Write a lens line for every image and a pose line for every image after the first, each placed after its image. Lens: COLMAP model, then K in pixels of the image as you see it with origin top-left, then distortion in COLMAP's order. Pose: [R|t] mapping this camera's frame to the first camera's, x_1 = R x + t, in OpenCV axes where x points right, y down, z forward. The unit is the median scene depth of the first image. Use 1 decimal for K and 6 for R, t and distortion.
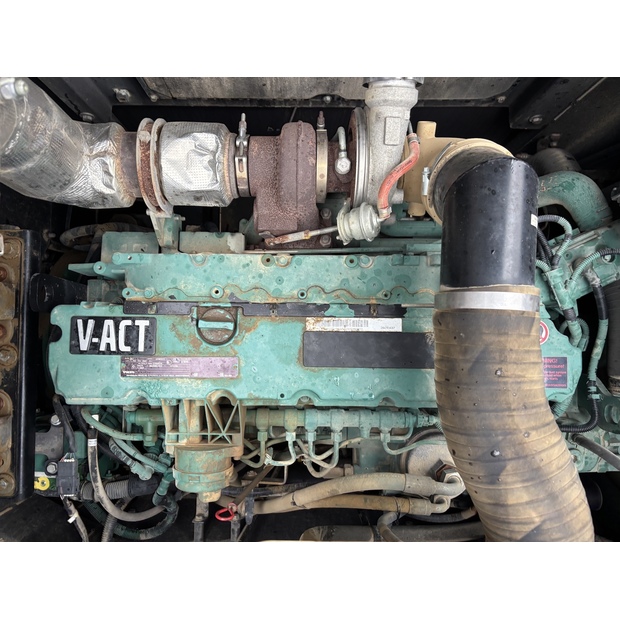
lens RADIAL K [[467.8, 0, 294.4], [0, 467.8, 318.2], [0, 0, 1]] dist [0.026651, -0.037974]
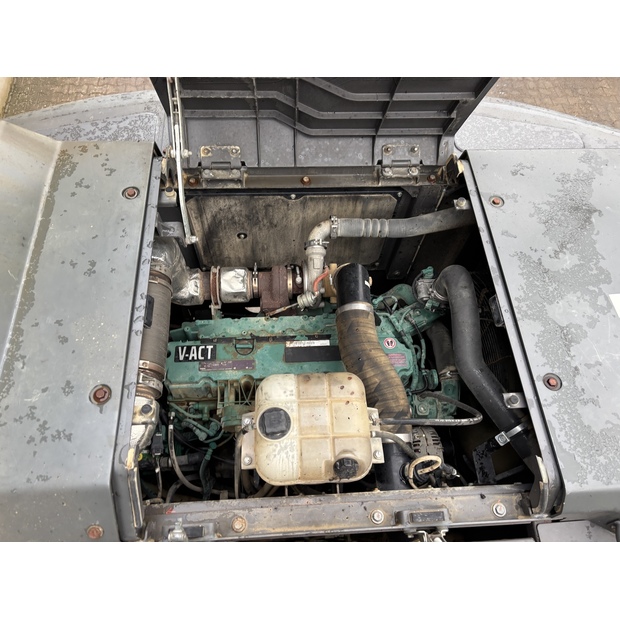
lens RADIAL K [[467.8, 0, 294.4], [0, 467.8, 318.2], [0, 0, 1]] dist [0.026651, -0.037974]
pose [[0.998223, -0.028736, 0.052196, -0.045181], [0.048308, 0.903120, -0.426661, 0.825967], [-0.034878, 0.428425, 0.902904, -1.006645]]
